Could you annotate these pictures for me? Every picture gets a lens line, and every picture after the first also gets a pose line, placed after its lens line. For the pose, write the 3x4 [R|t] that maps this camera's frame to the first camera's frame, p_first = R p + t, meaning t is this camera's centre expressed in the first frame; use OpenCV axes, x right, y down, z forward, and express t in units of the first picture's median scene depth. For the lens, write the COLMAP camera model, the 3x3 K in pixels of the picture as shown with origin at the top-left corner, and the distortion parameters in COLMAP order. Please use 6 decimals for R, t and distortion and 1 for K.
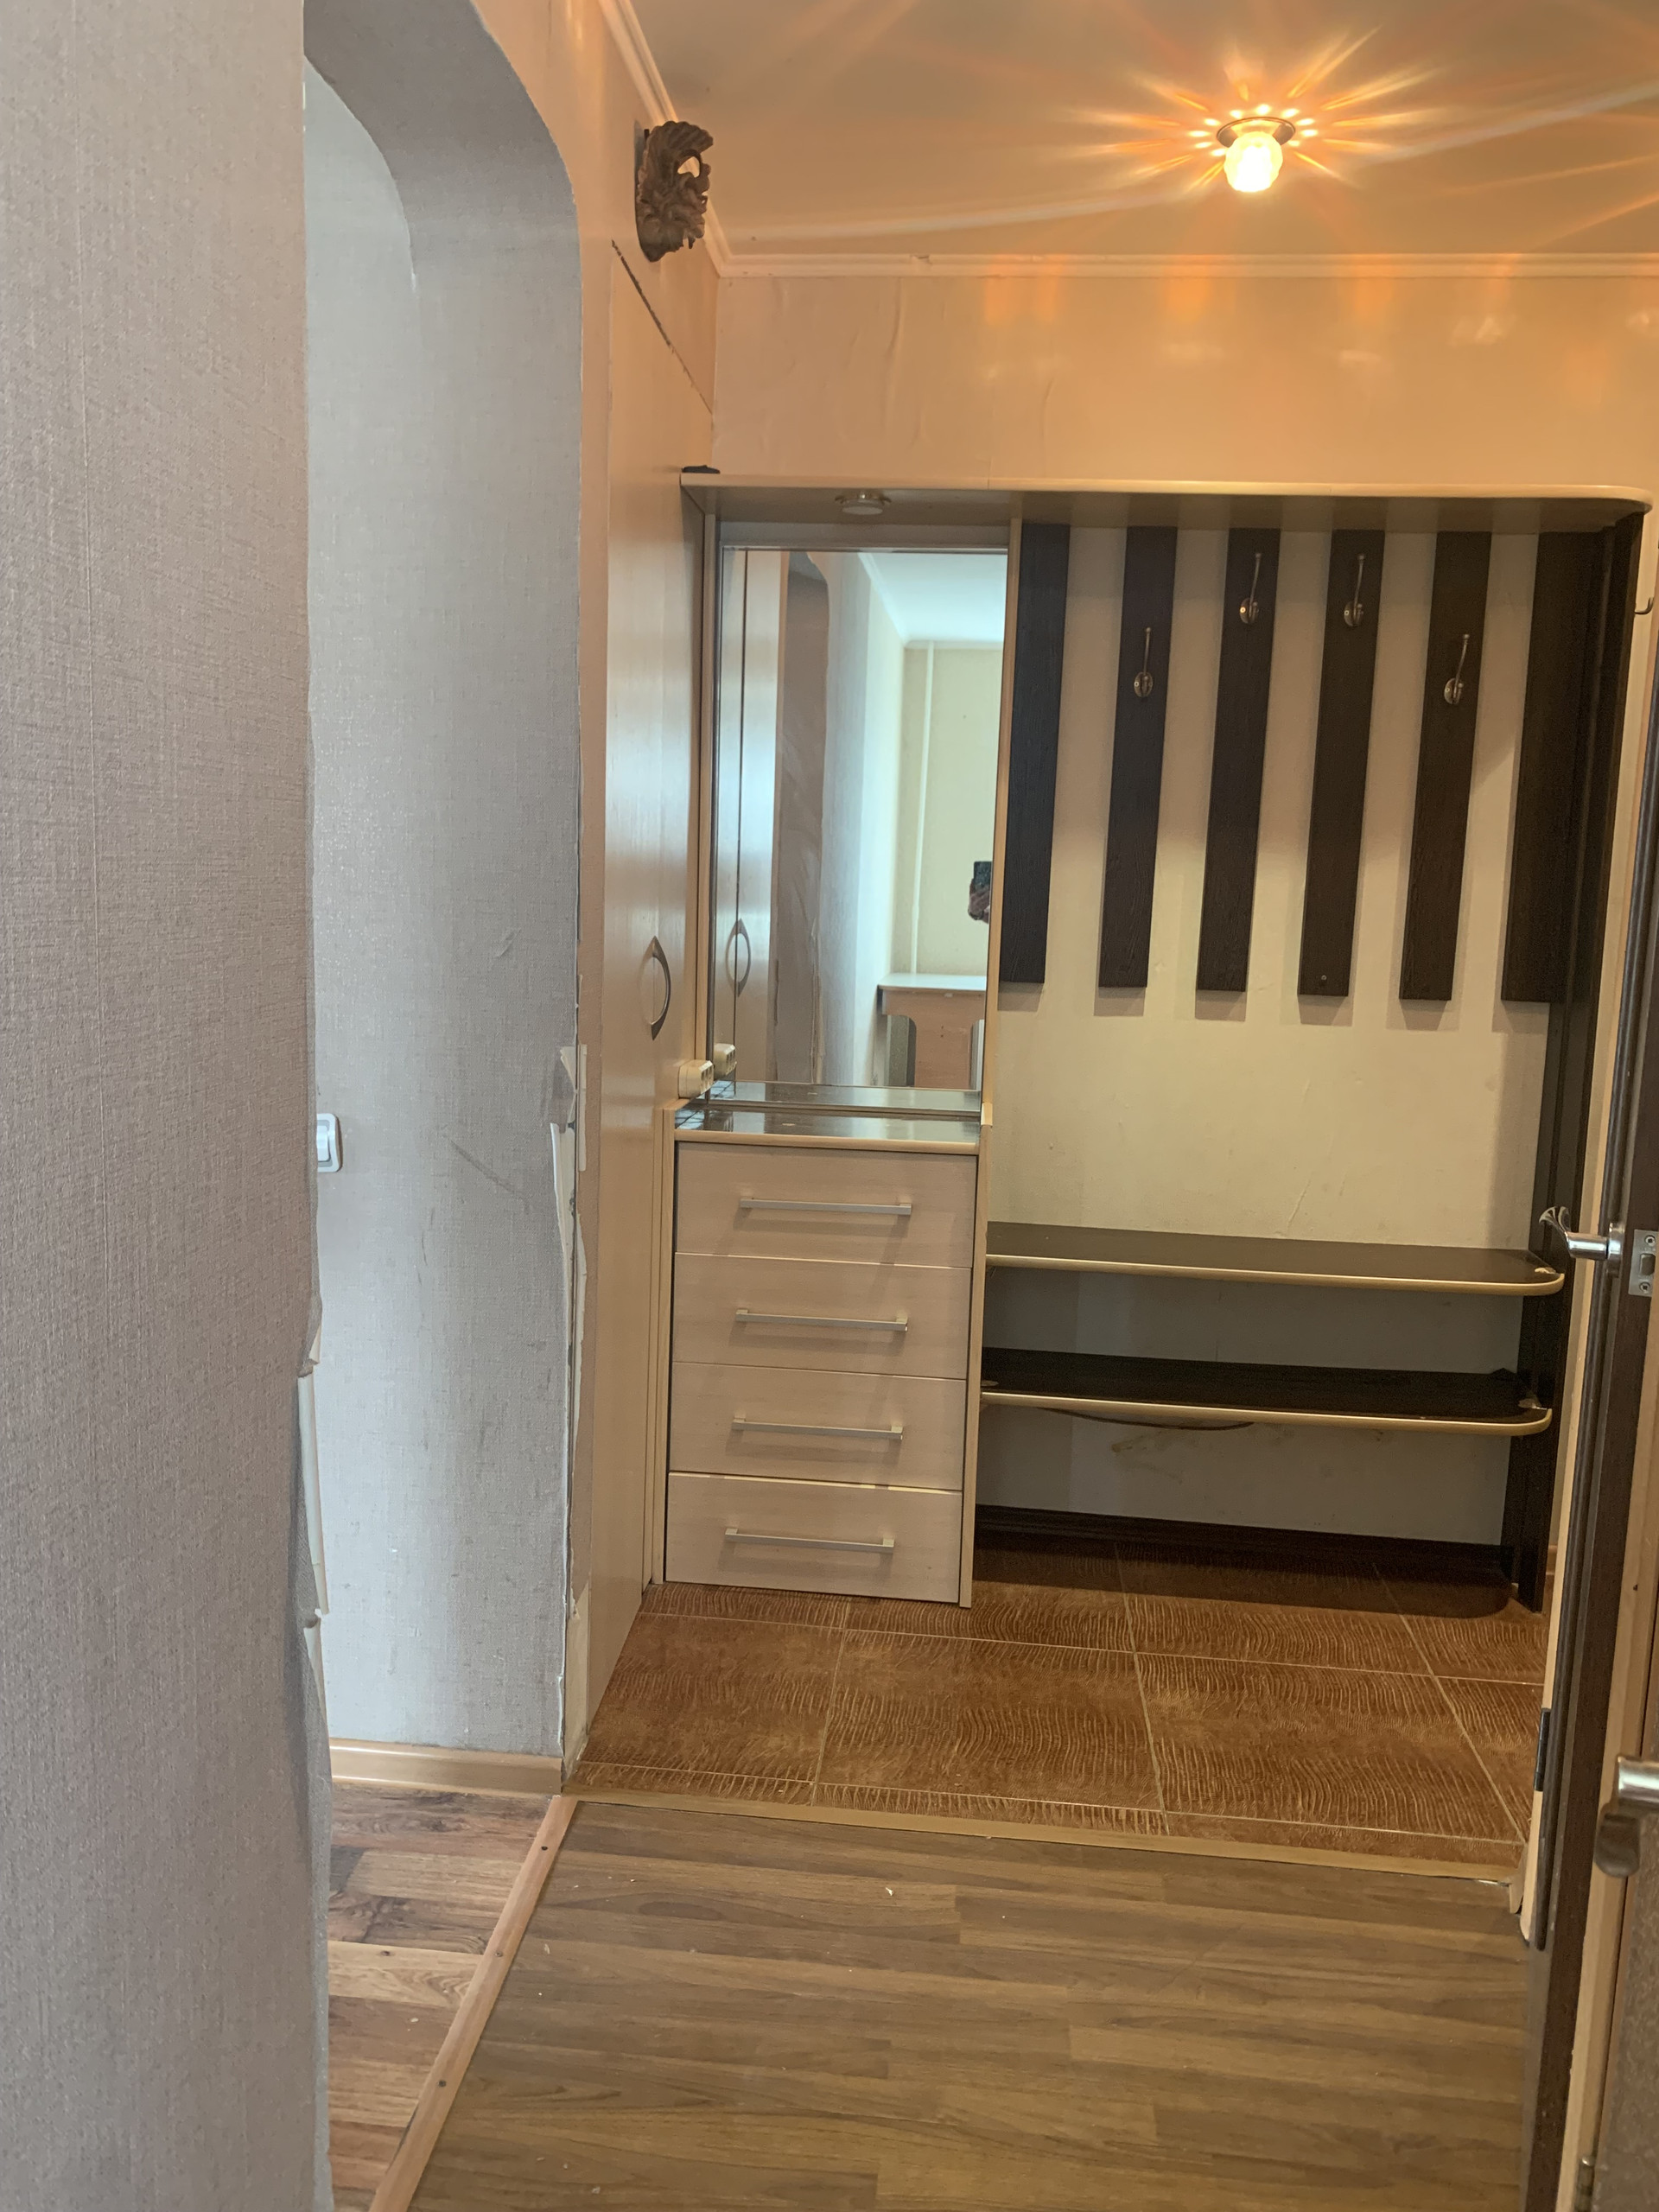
lens RADIAL K [[1706.2, 0, 813.6], [0, 1706.2, 1123.6], [0, 0, 1]] dist [0.023567, -0.020307]
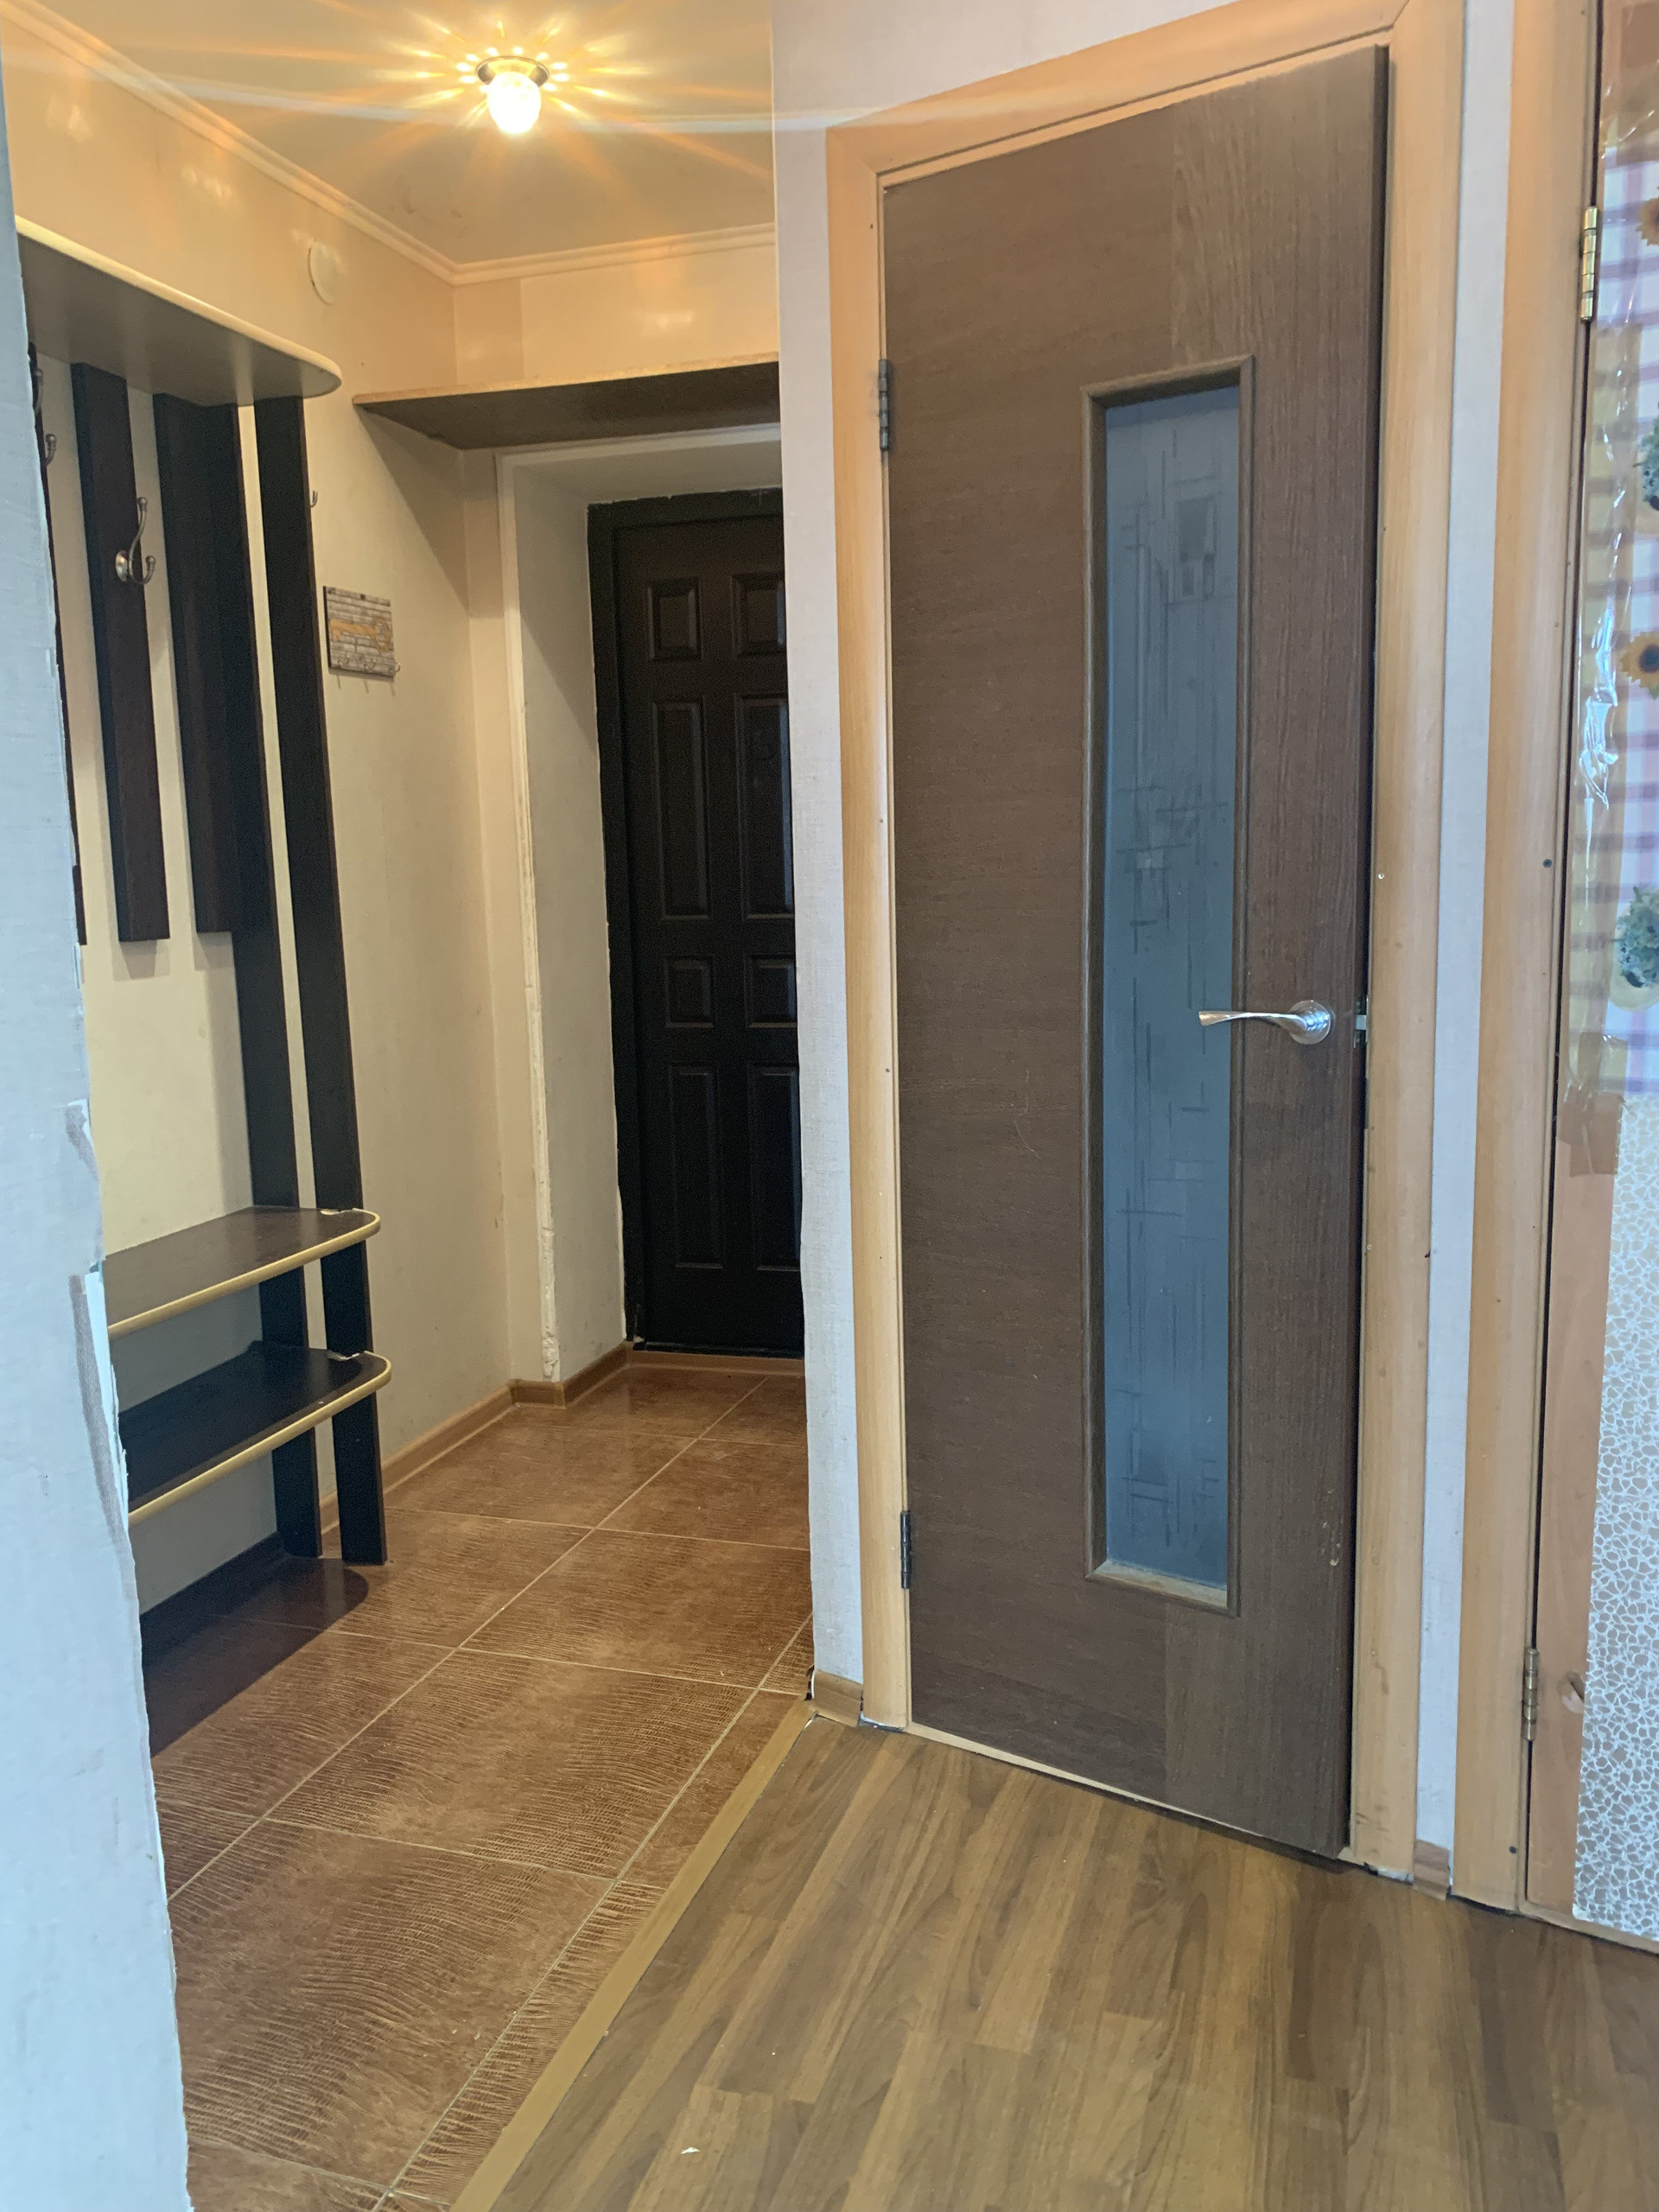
lens RADIAL K [[1706.2, 0, 829.0], [0, 1706.2, 1126.3], [0, 0, 1]] dist [0.023567, -0.020307]
pose [[0.204382, -0.188716, 0.960528, -0.481921], [0.175345, 0.972428, 0.153744, -0.066617], [-0.963059, 0.137001, 0.231837, 0.611212]]
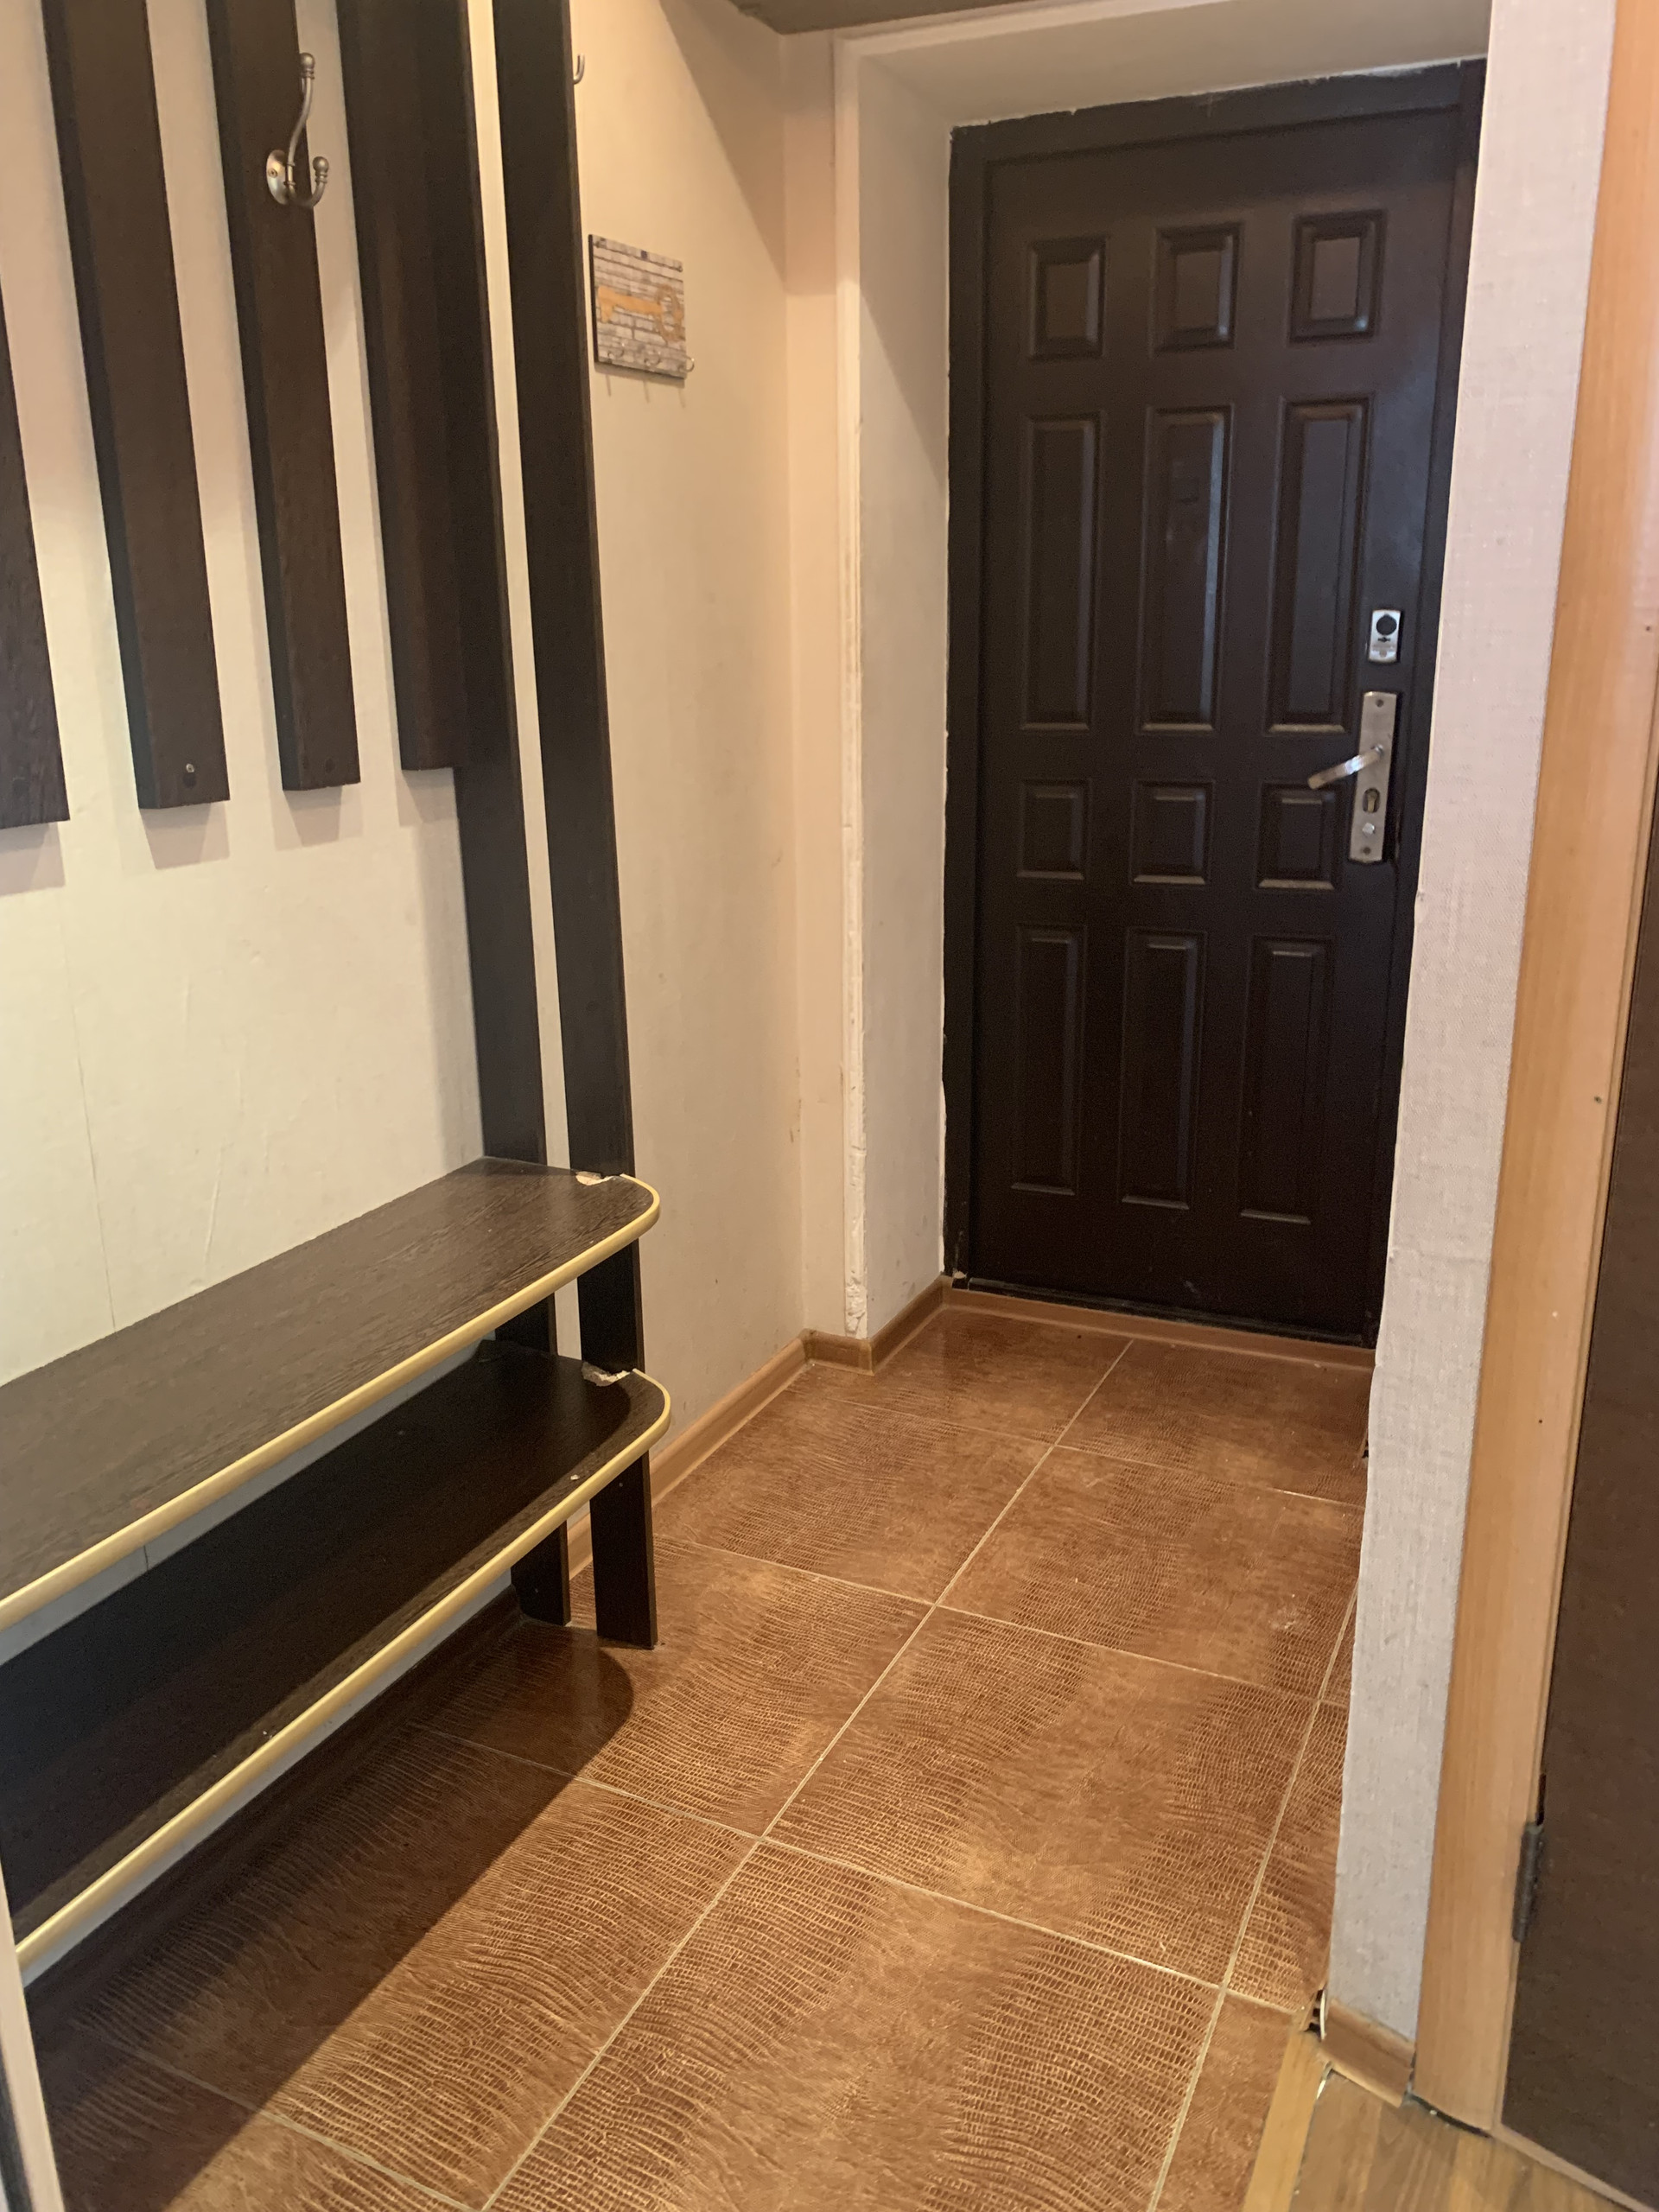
lens RADIAL K [[1706.2, 0, 832.8], [0, 1706.2, 1112.3], [0, 0, 1]] dist [0.023567, -0.020307]
pose [[0.335065, -0.296077, 0.894466, -0.135009], [0.162934, 0.953248, 0.254499, -0.105546], [-0.928000, 0.060465, 0.367642, 0.800873]]
